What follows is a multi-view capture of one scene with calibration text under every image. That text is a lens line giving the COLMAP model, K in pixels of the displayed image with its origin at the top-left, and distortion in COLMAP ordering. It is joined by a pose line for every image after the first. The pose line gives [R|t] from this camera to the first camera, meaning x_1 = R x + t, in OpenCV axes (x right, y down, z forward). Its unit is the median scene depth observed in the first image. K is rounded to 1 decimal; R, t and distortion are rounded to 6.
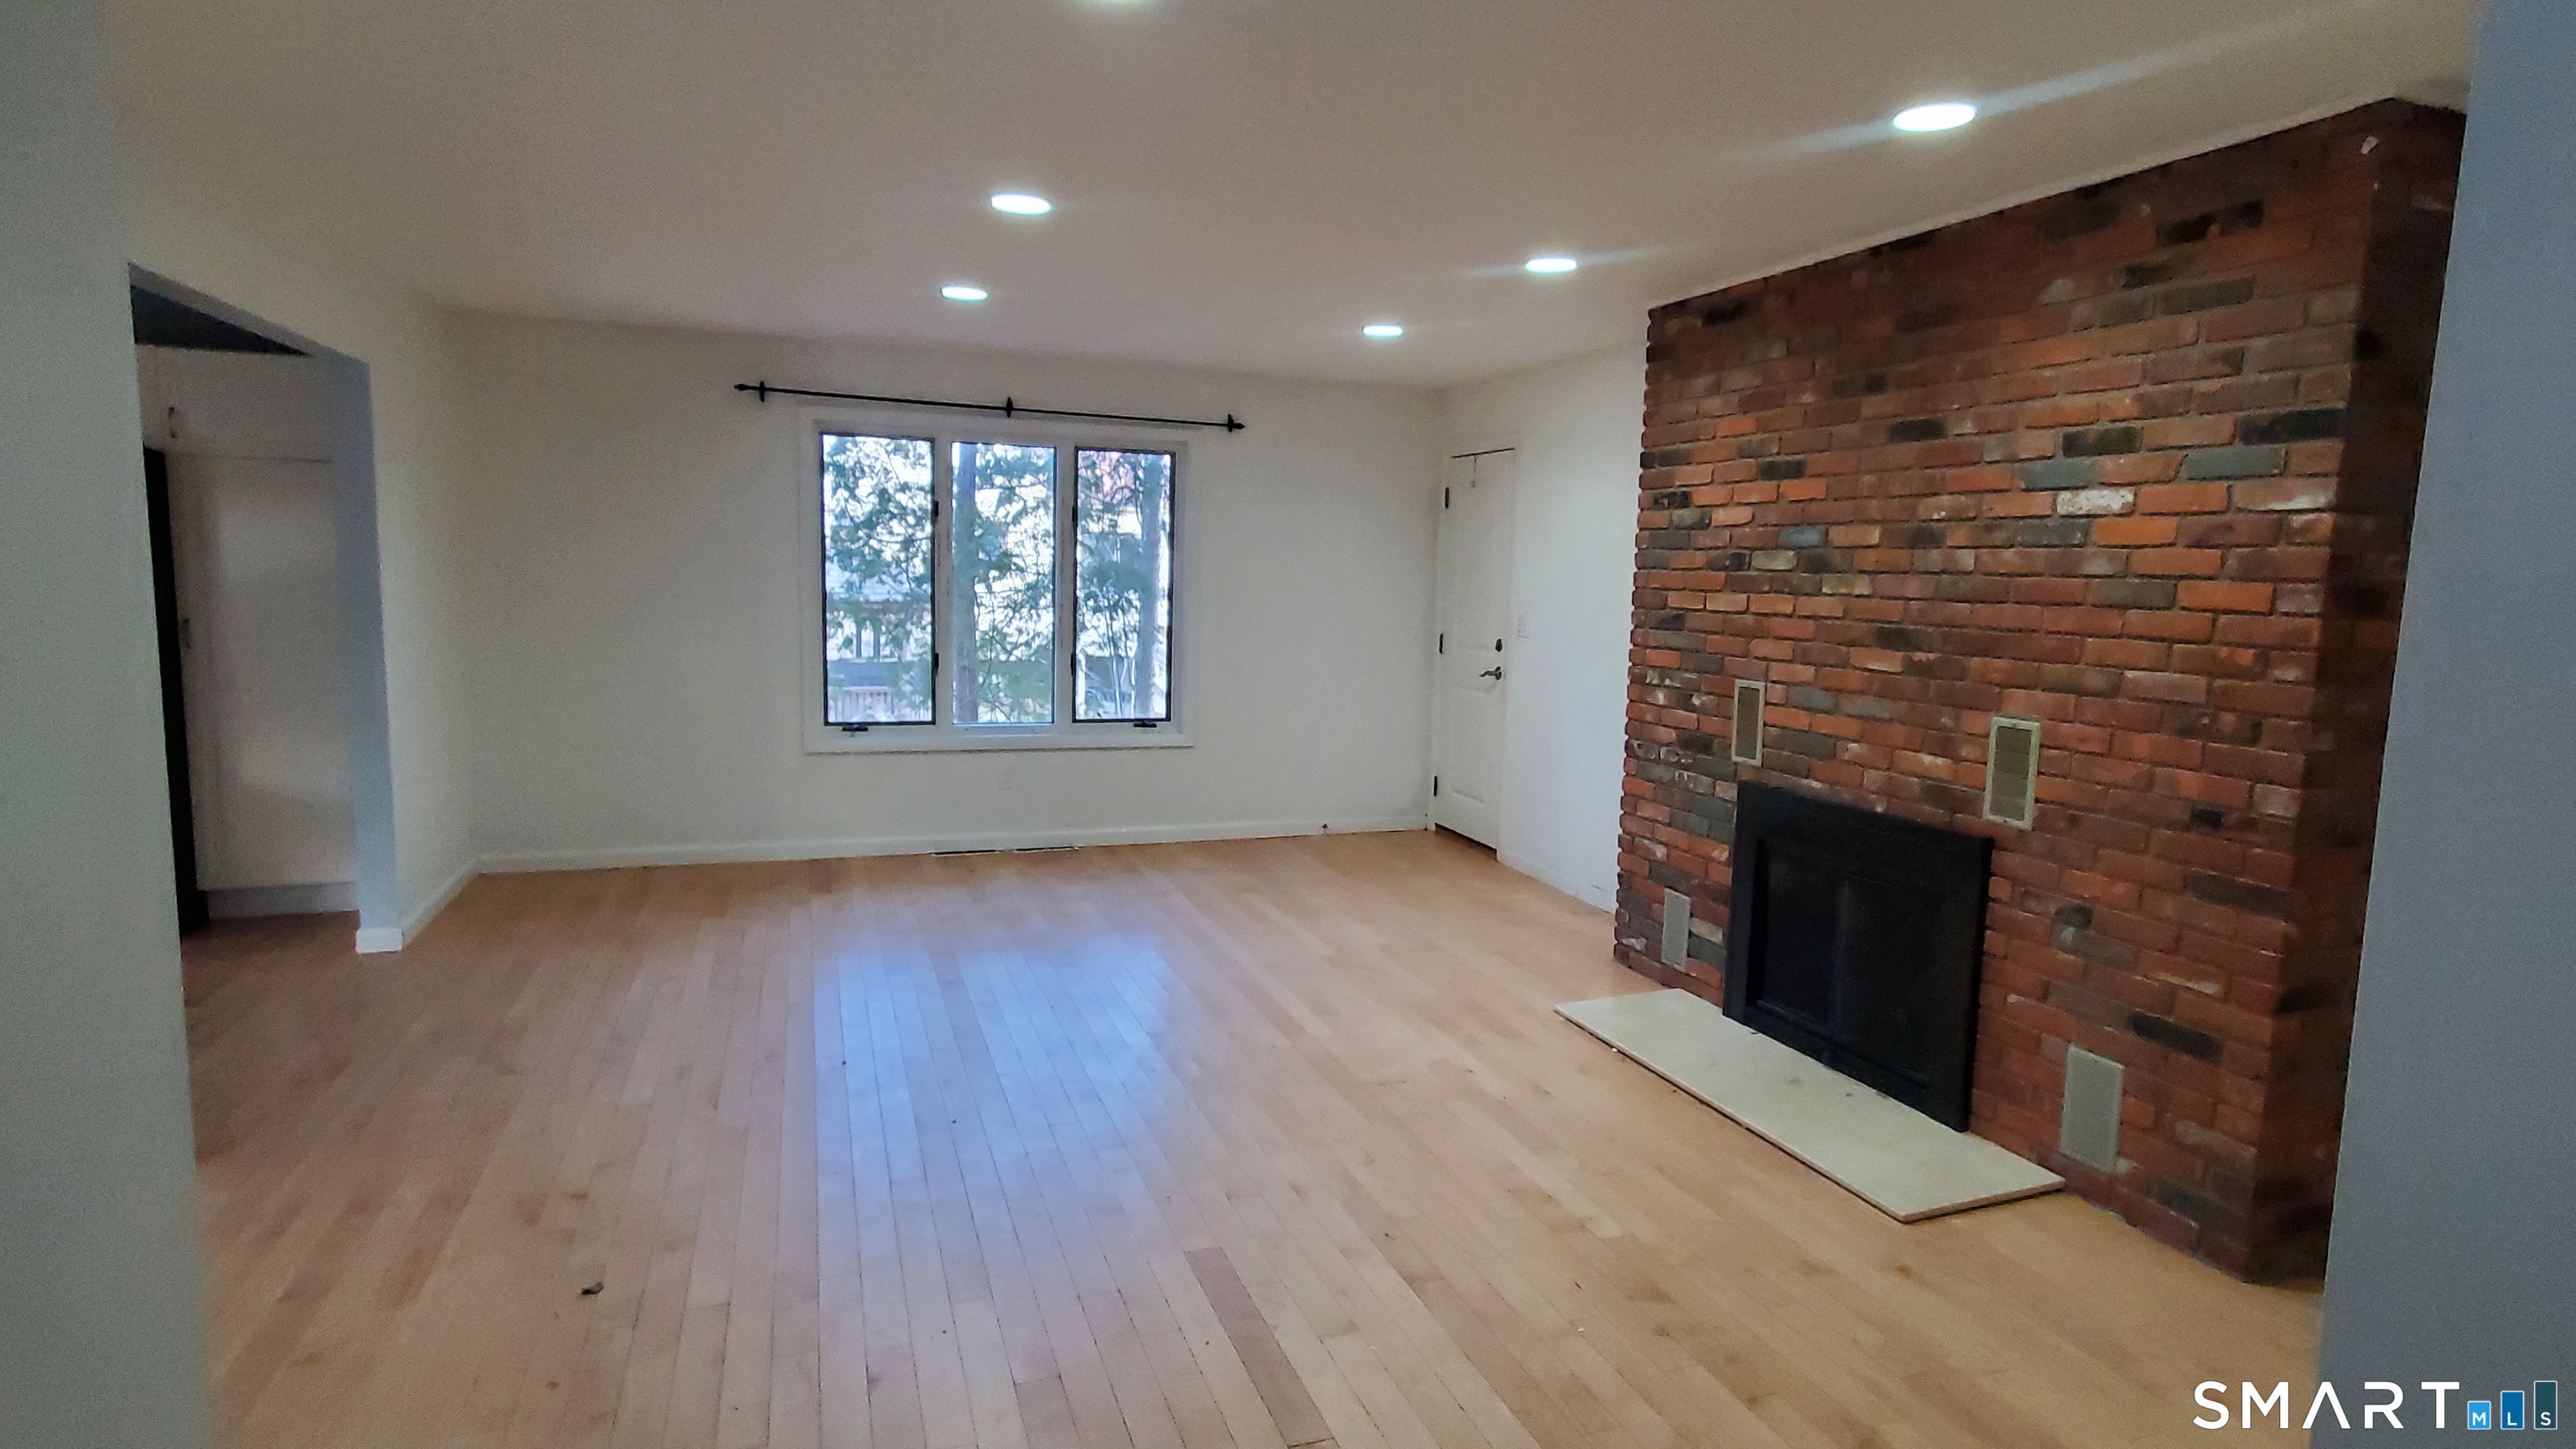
lens RADIAL K [[1274.3, 0, 1288.0], [0, 1274.3, 724.5], [0, 0, 1]] dist [-0.001239, -0.000453]
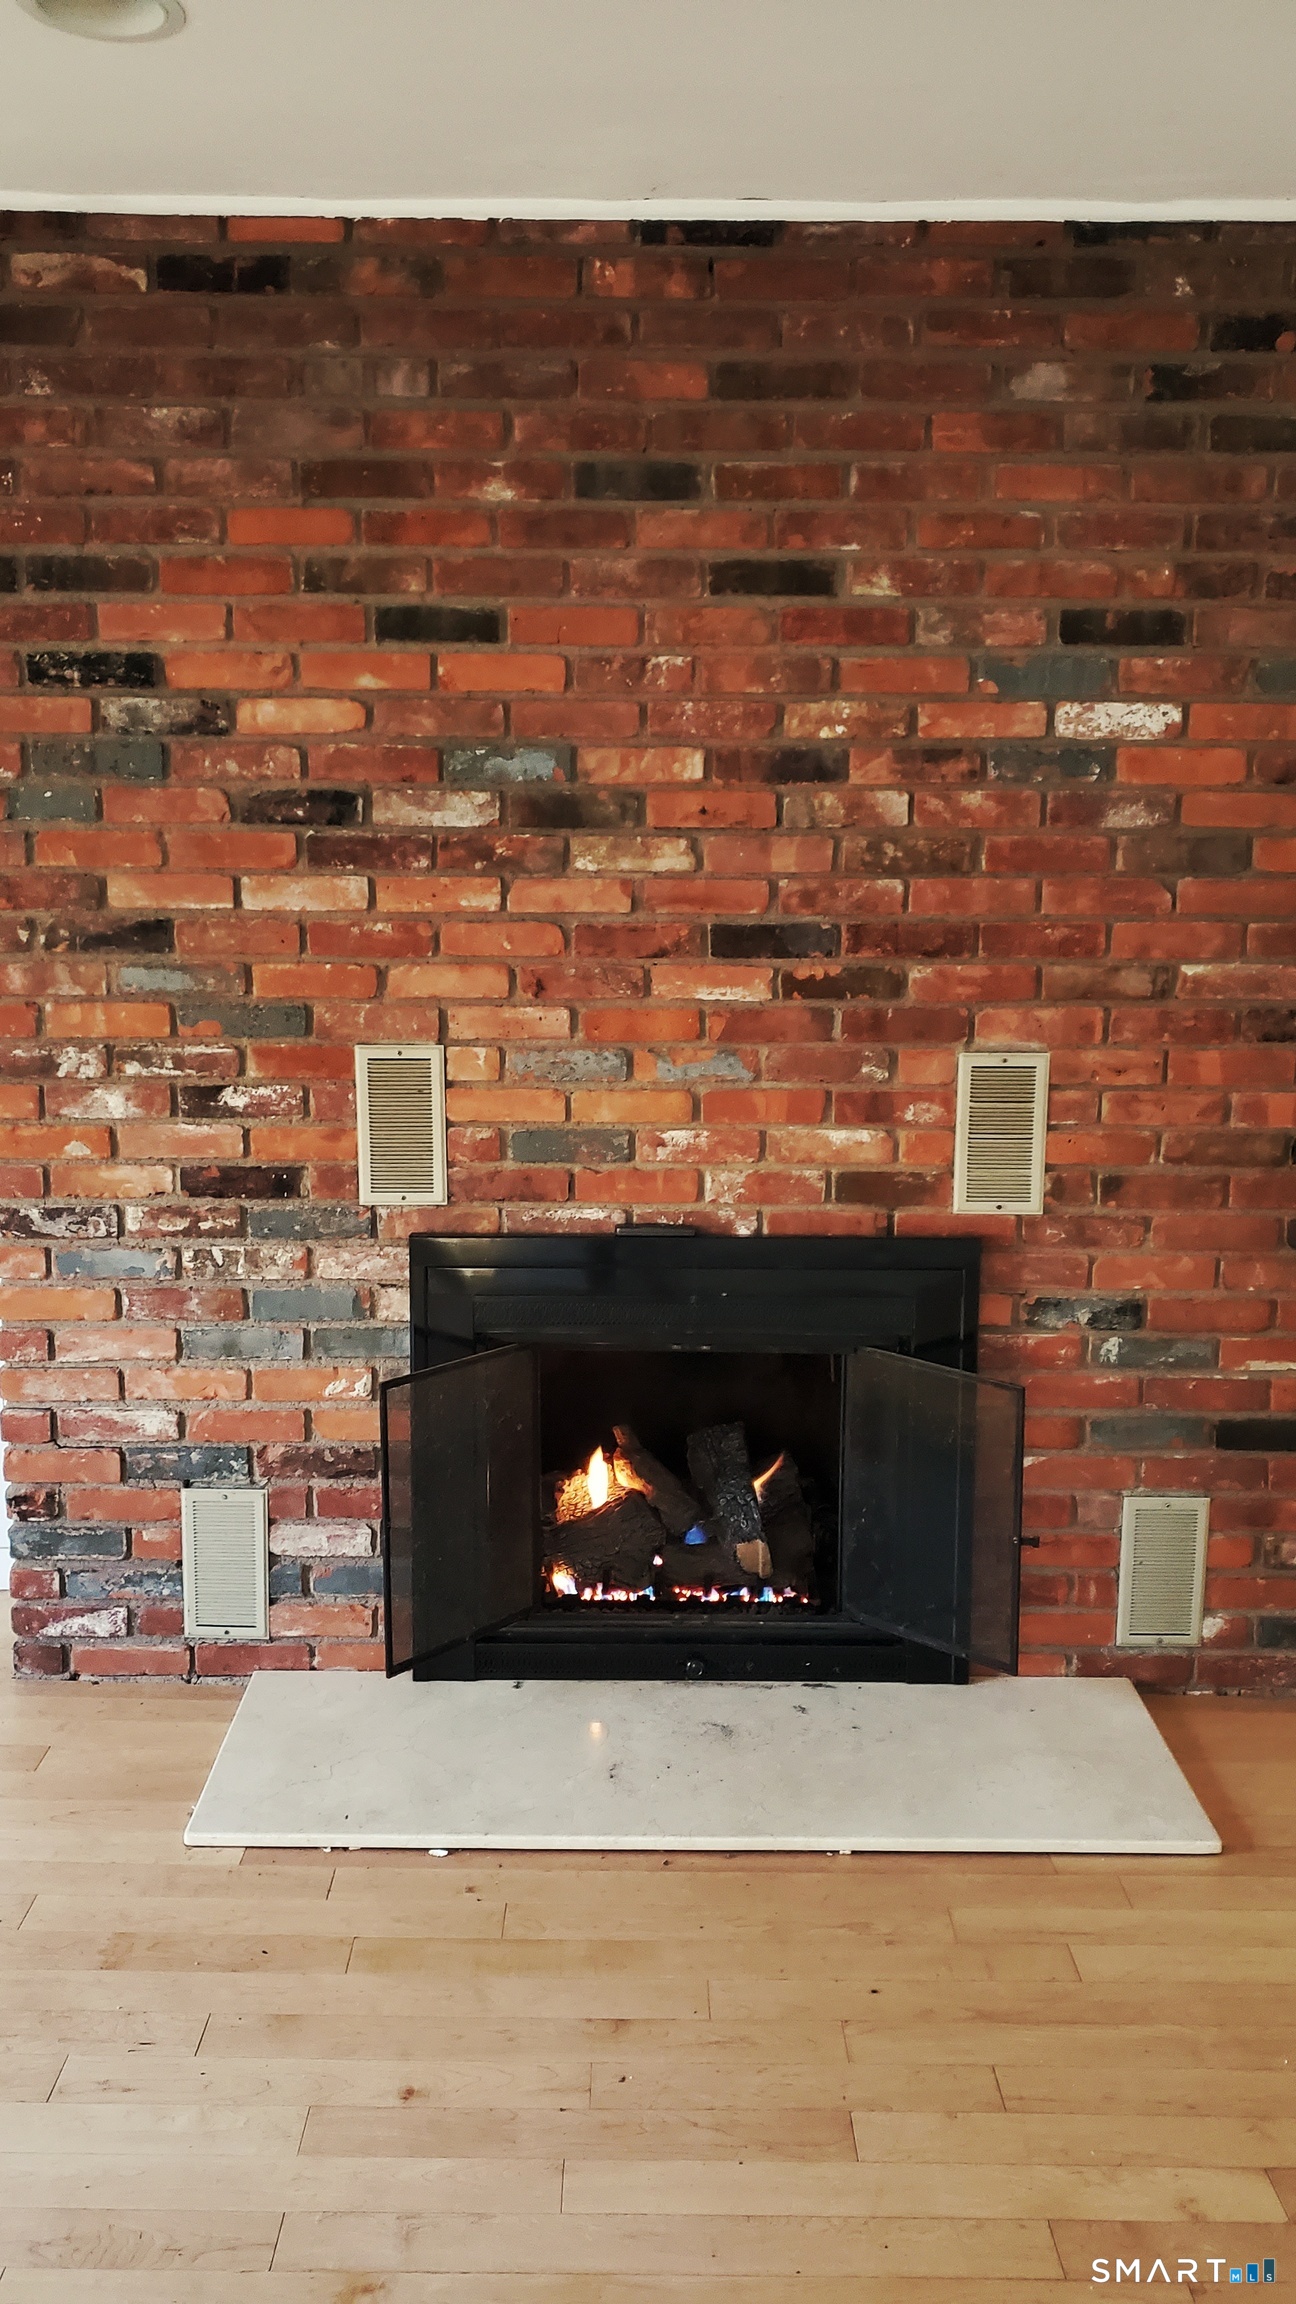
lens RADIAL K [[1764.0, 0, 648.0], [0, 1764.0, 1152.0], [0, 0, 1]] dist [0.069299, -0.135520]
pose [[0.359790, -0.181970, 0.915116, -0.306667], [0.118866, 0.981745, 0.148486, -0.100543], [-0.925431, 0.055353, 0.374852, 0.749203]]
